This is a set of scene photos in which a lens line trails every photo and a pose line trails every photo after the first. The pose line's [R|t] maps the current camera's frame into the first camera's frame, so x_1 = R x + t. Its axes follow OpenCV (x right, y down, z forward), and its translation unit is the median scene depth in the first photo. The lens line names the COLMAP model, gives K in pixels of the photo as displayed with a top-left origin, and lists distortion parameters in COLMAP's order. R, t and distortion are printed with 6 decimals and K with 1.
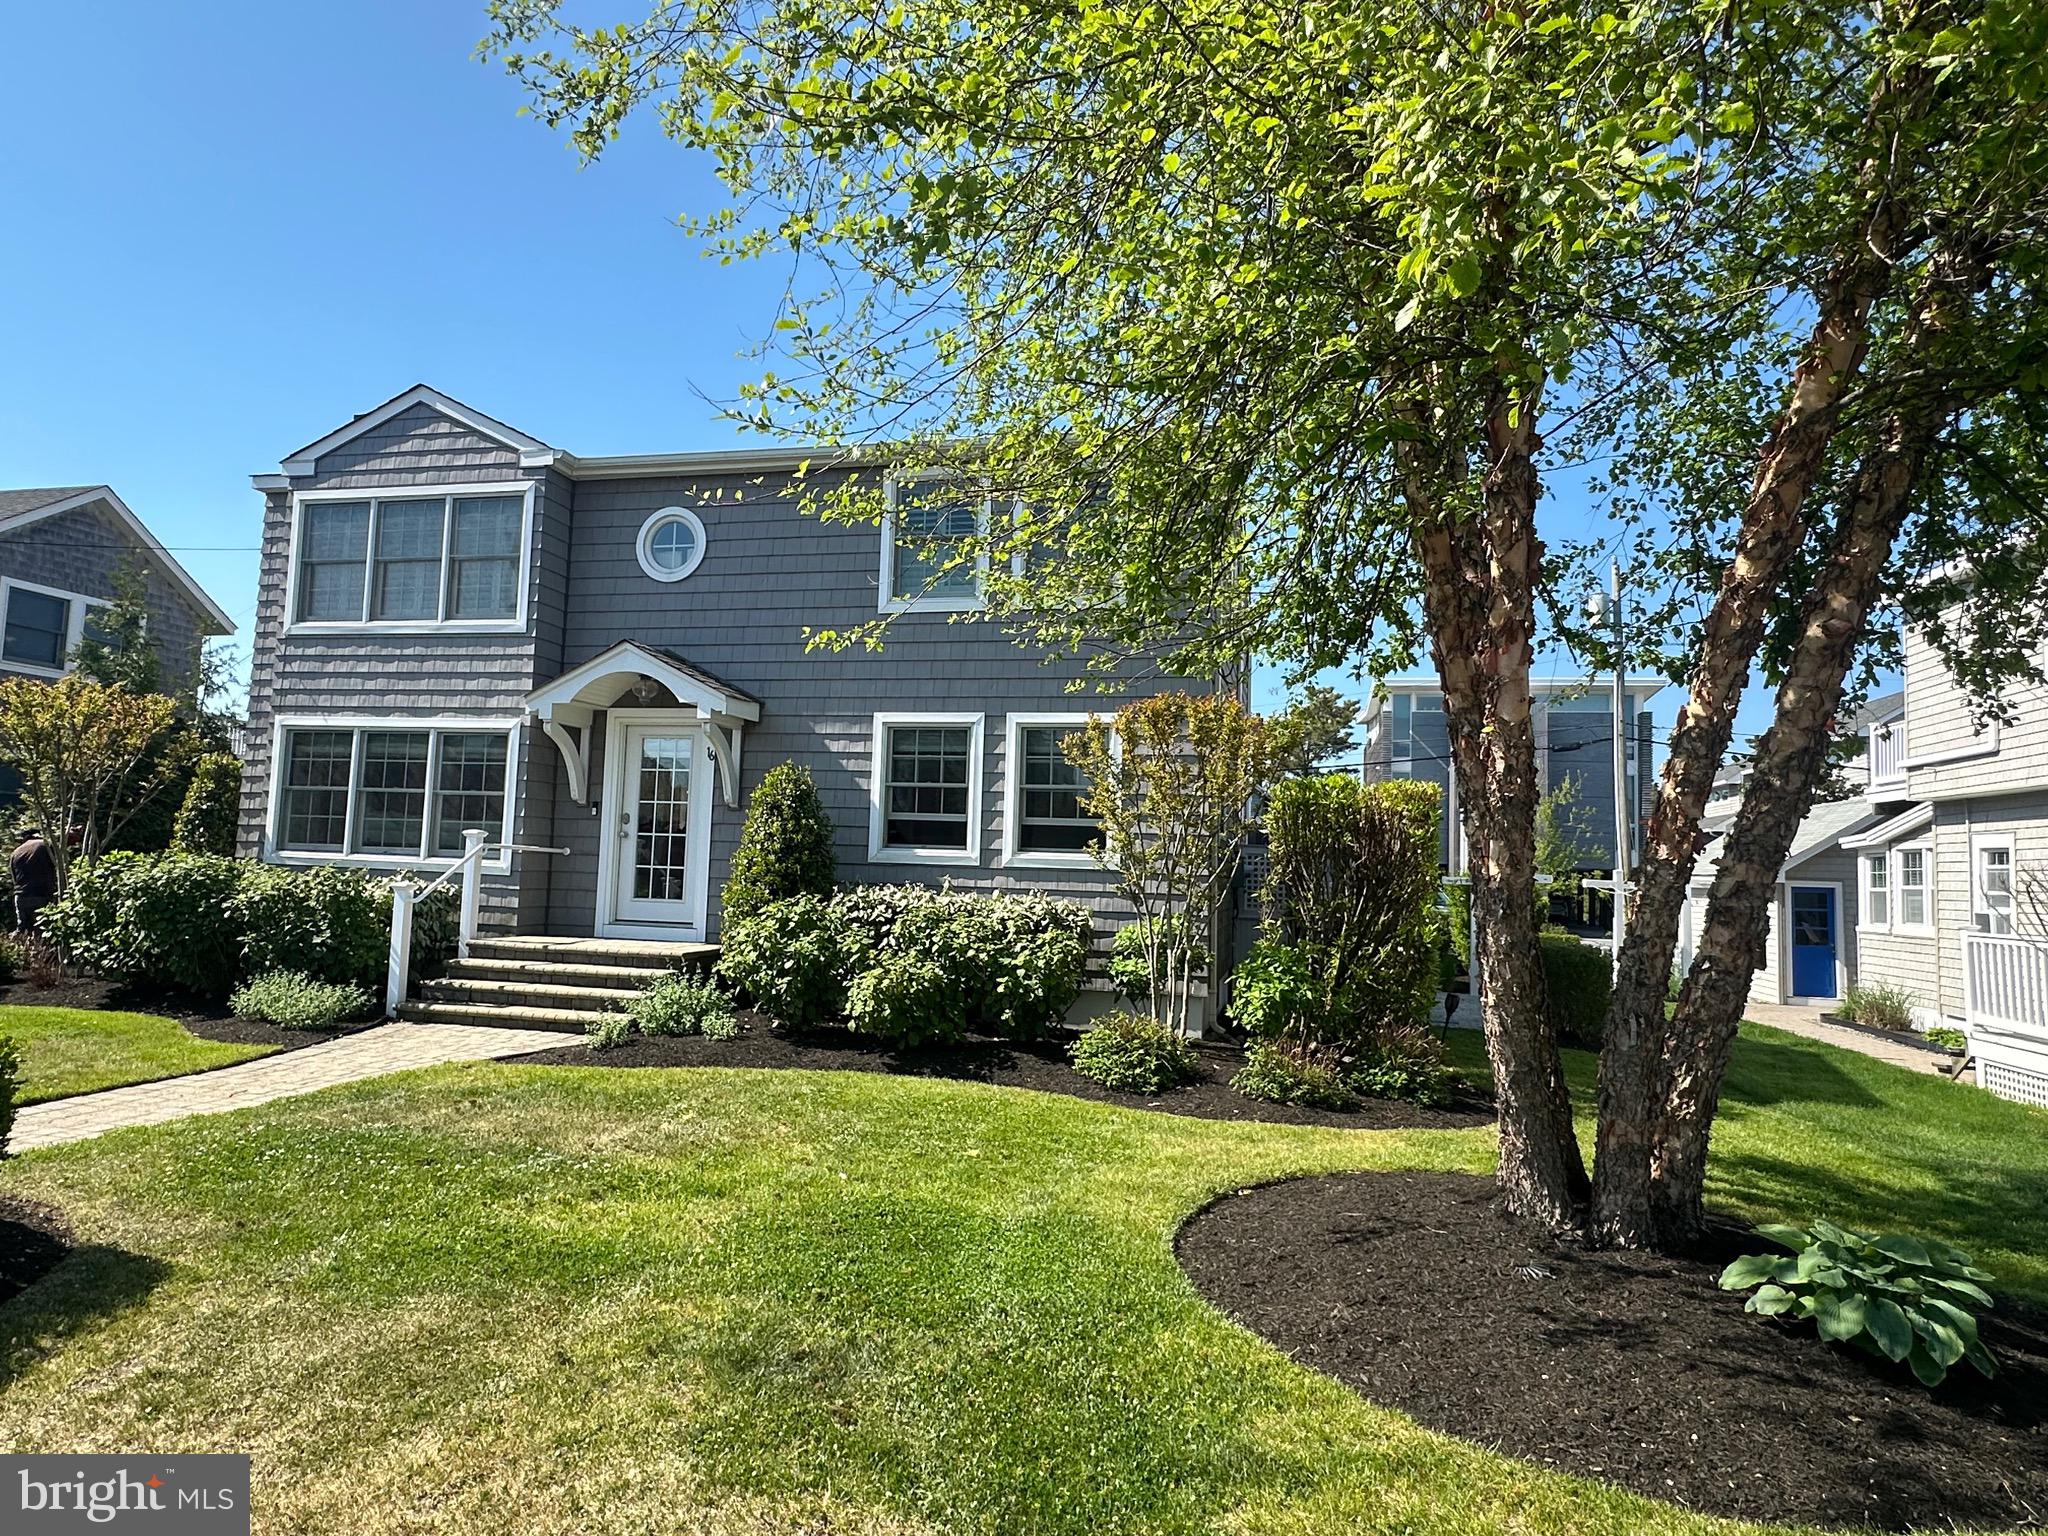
lens RADIAL K [[1209.2, 0, 1012.0], [0, 1209.2, 764.1], [0, 0, 1]] dist [-0.000907, -0.000328]
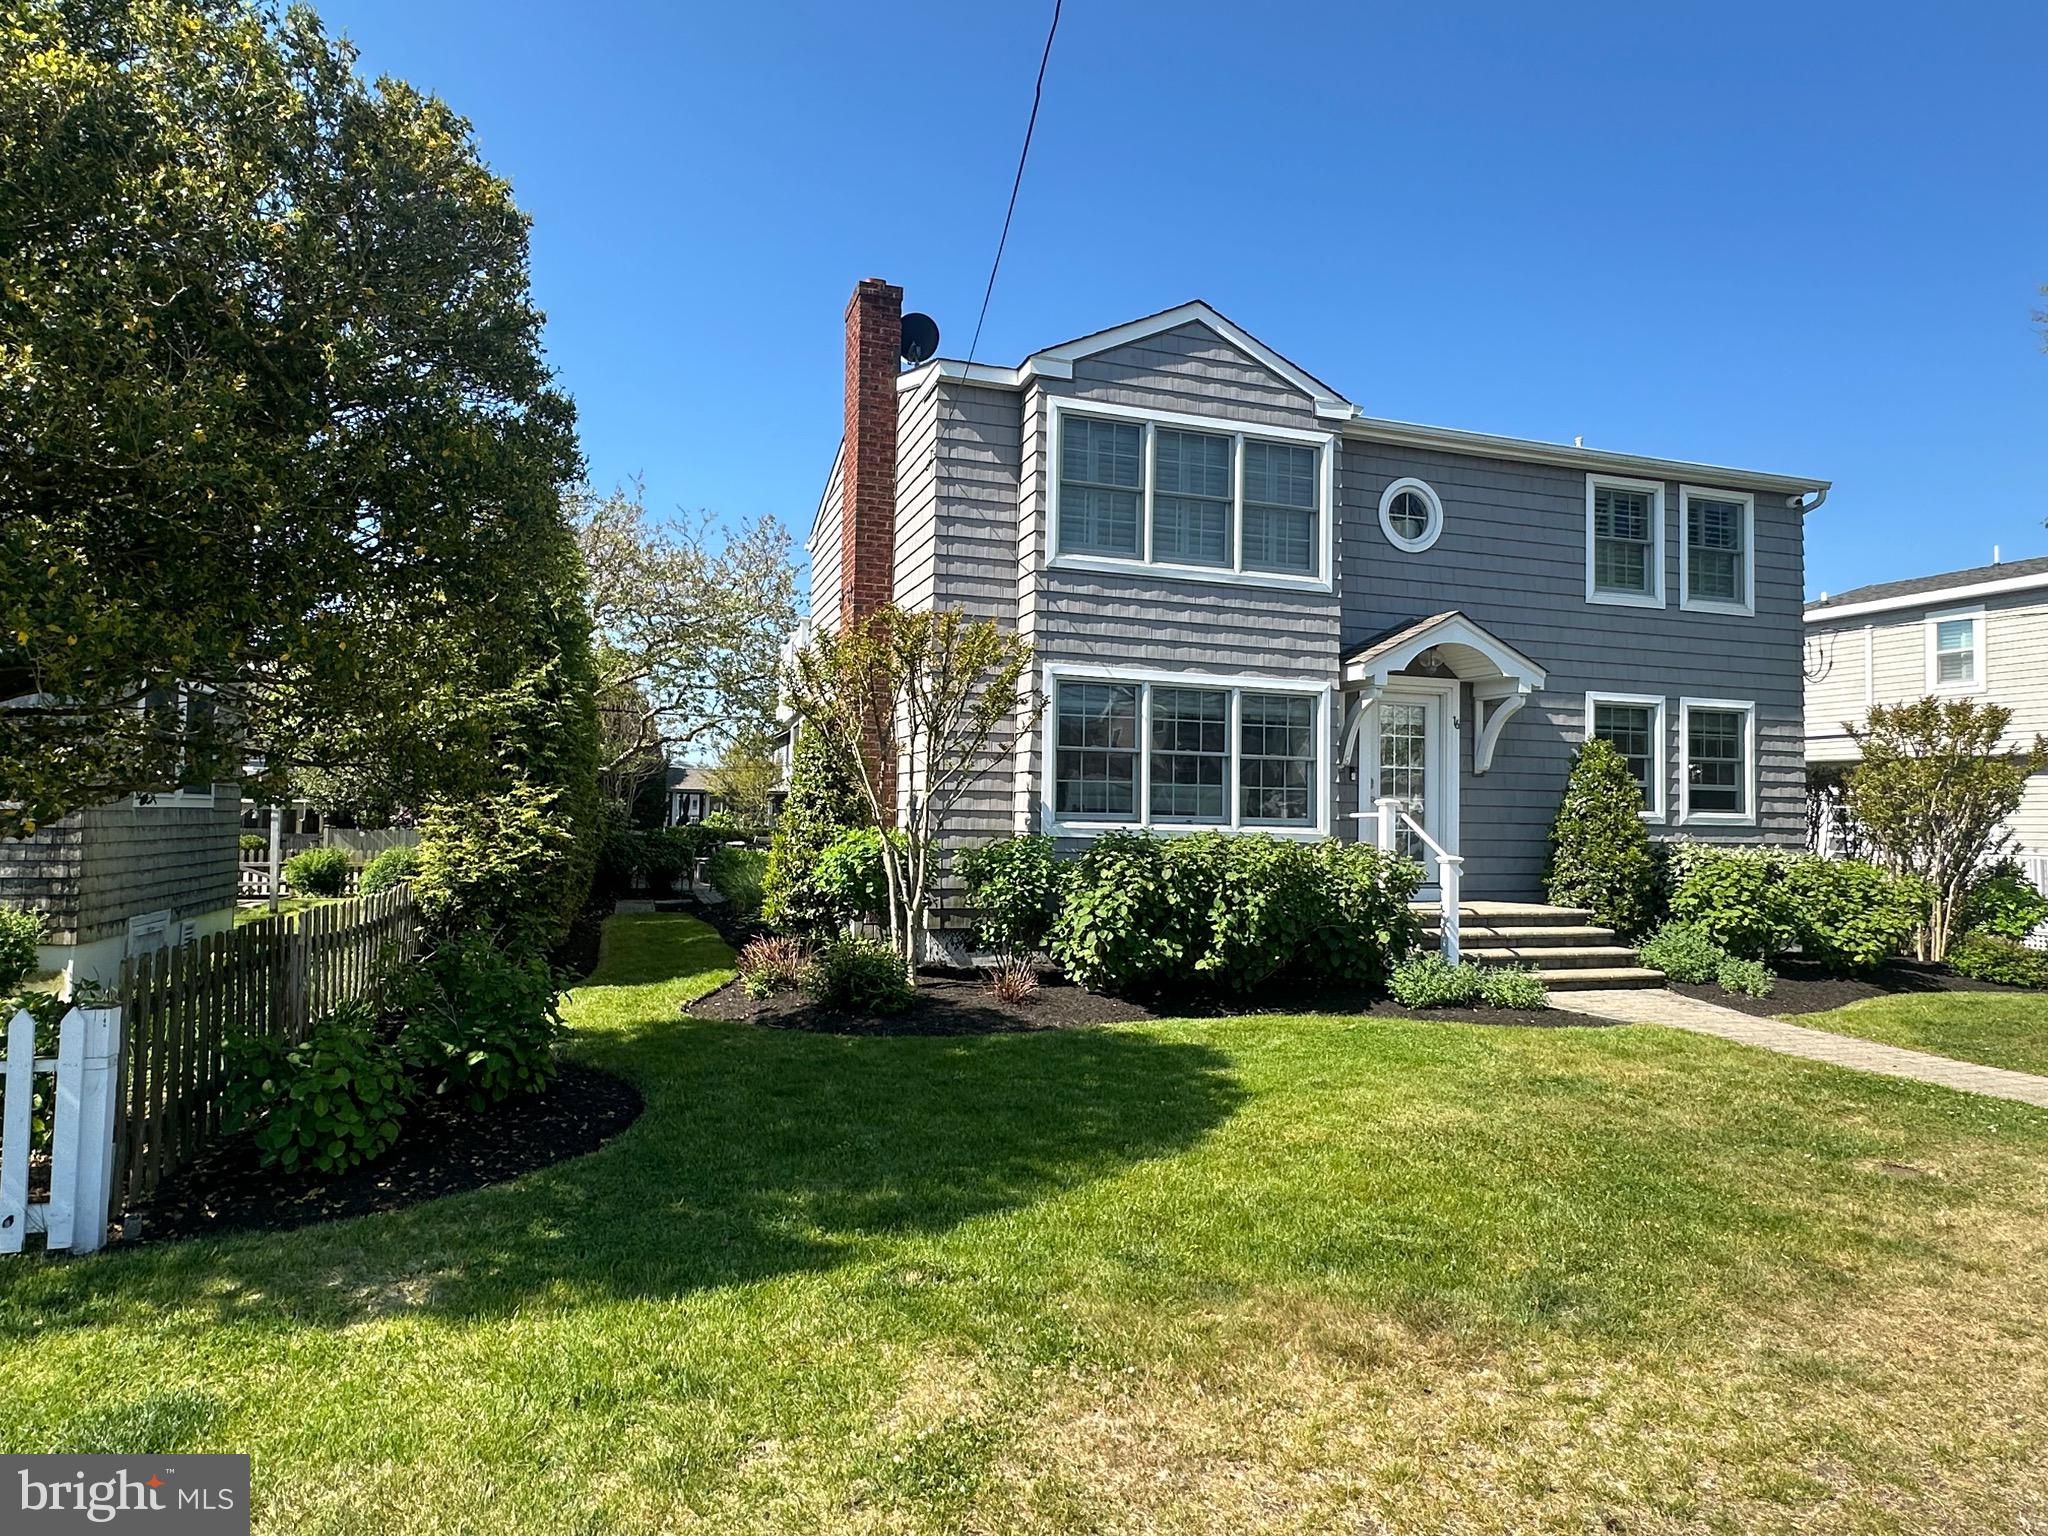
lens RADIAL K [[1209.2, 0, 1012.0], [0, 1209.2, 764.1], [0, 0, 1]] dist [-0.000907, -0.000328]
pose [[0.852240, 0.004314, 0.523133, -1.114317], [-0.036057, 0.998072, 0.050510, -0.011501], [-0.521907, -0.061910, 0.850753, 0.298283]]
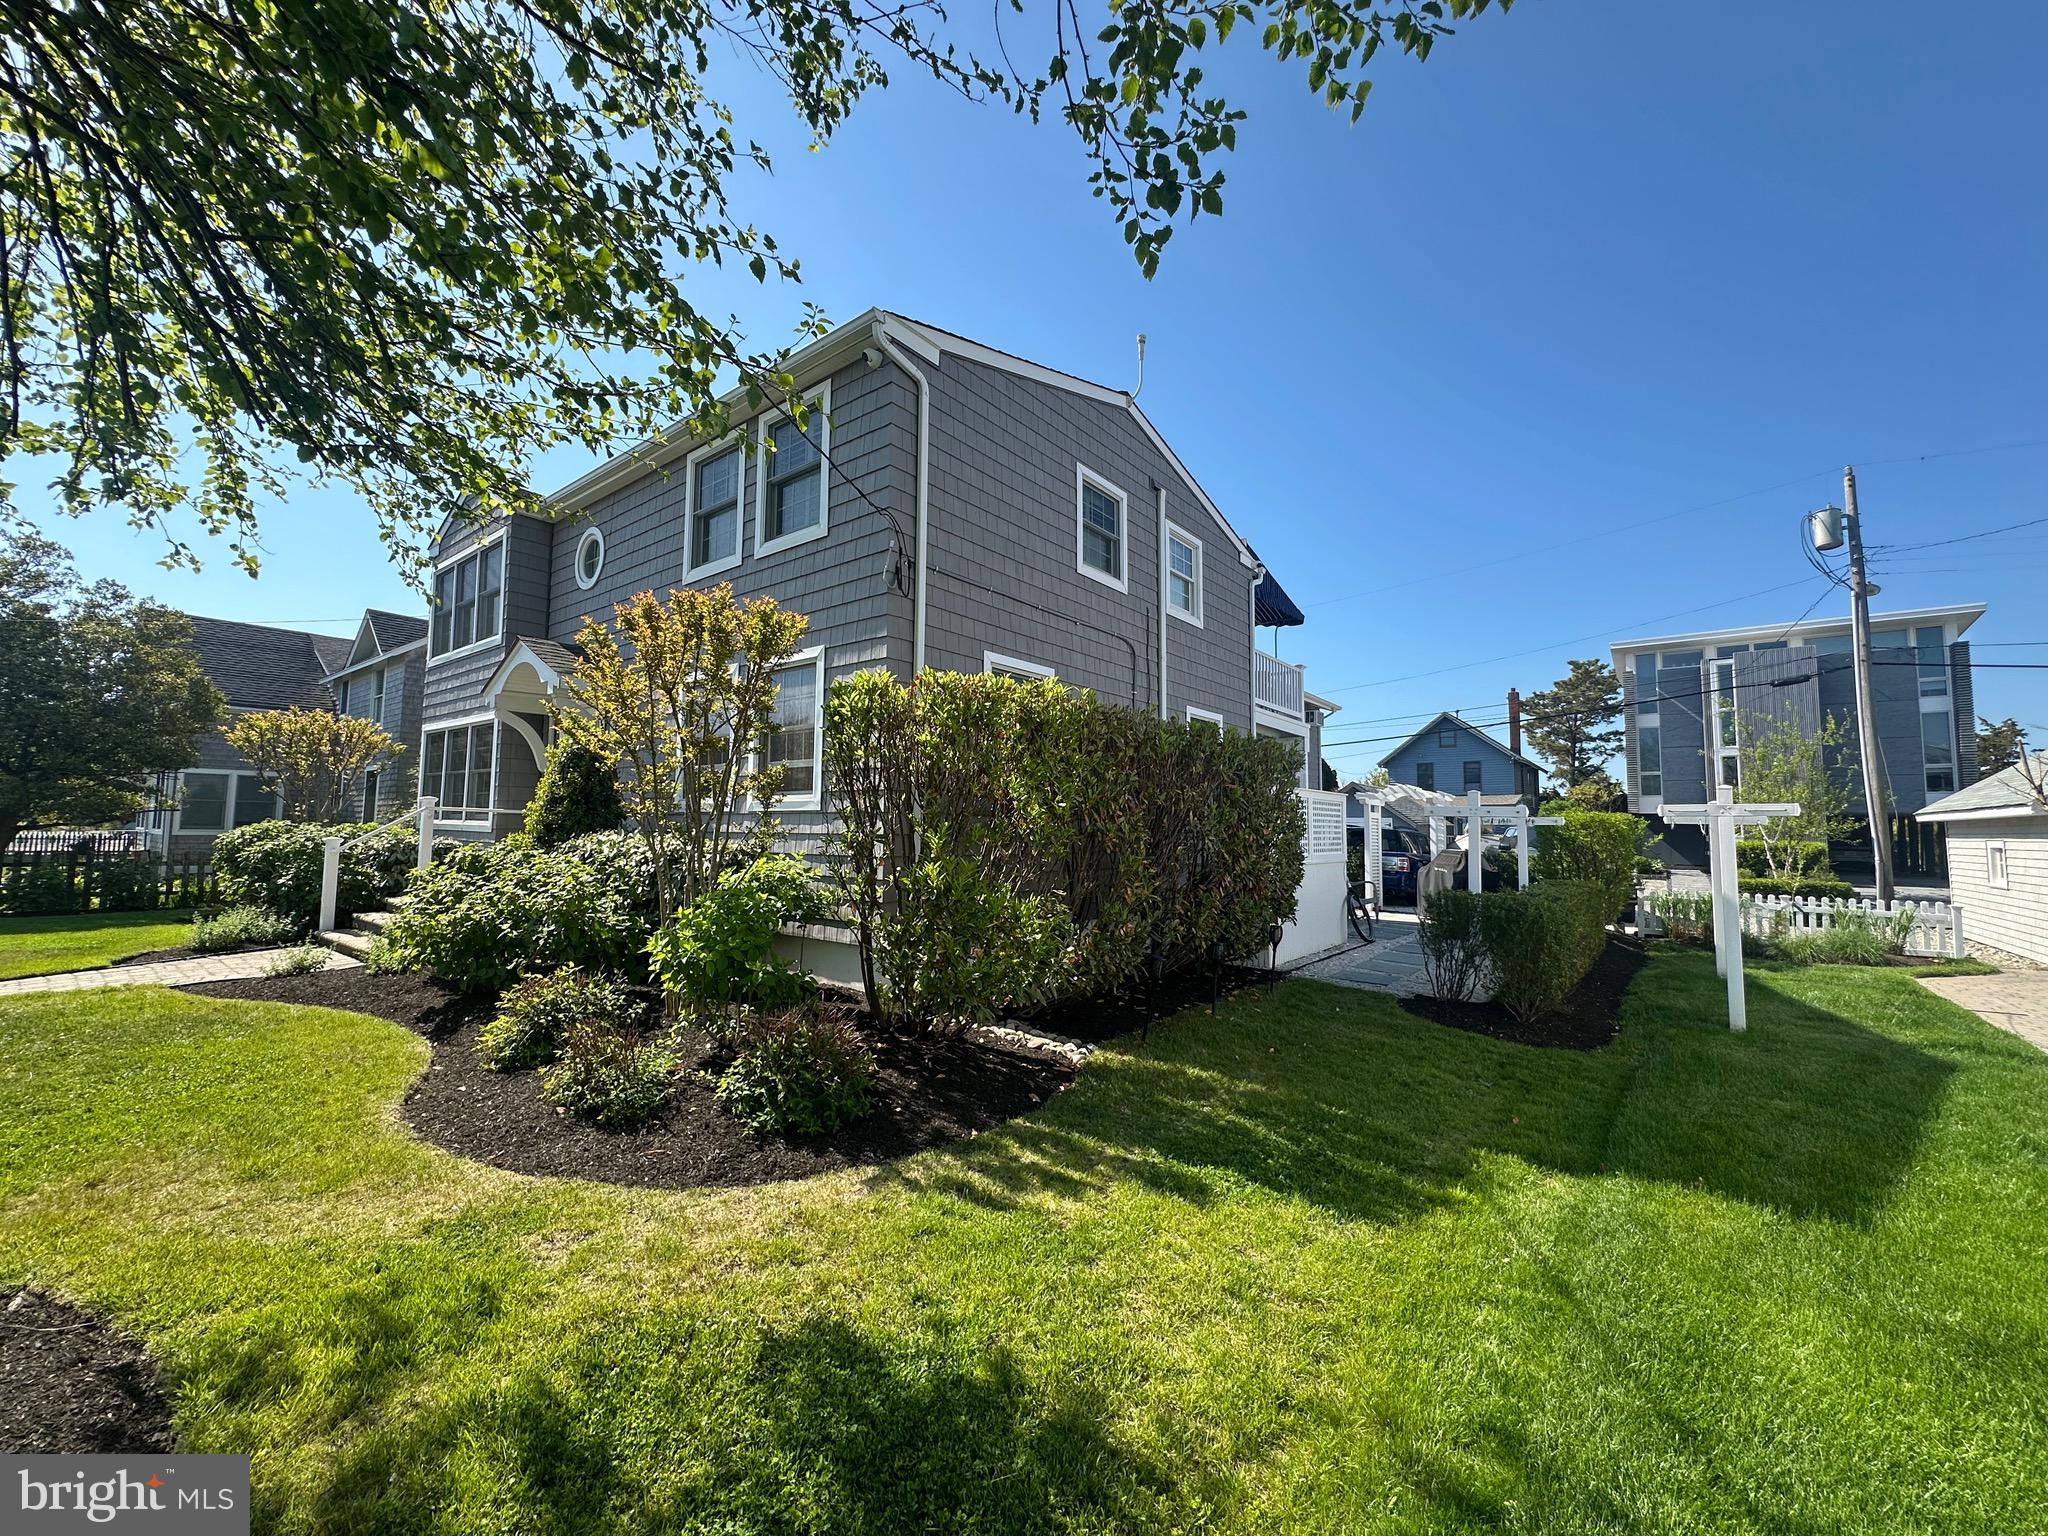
lens RADIAL K [[817.3, 0, 1024.0], [0, 817.3, 768.0], [0, 0, 1]] dist [0.001156, 0.000107]
pose [[0.900262, -0.053869, -0.432002, 0.455282], [0.053772, 0.998476, -0.012449, 0.064140], [0.432014, -0.012022, 0.901787, 0.447959]]
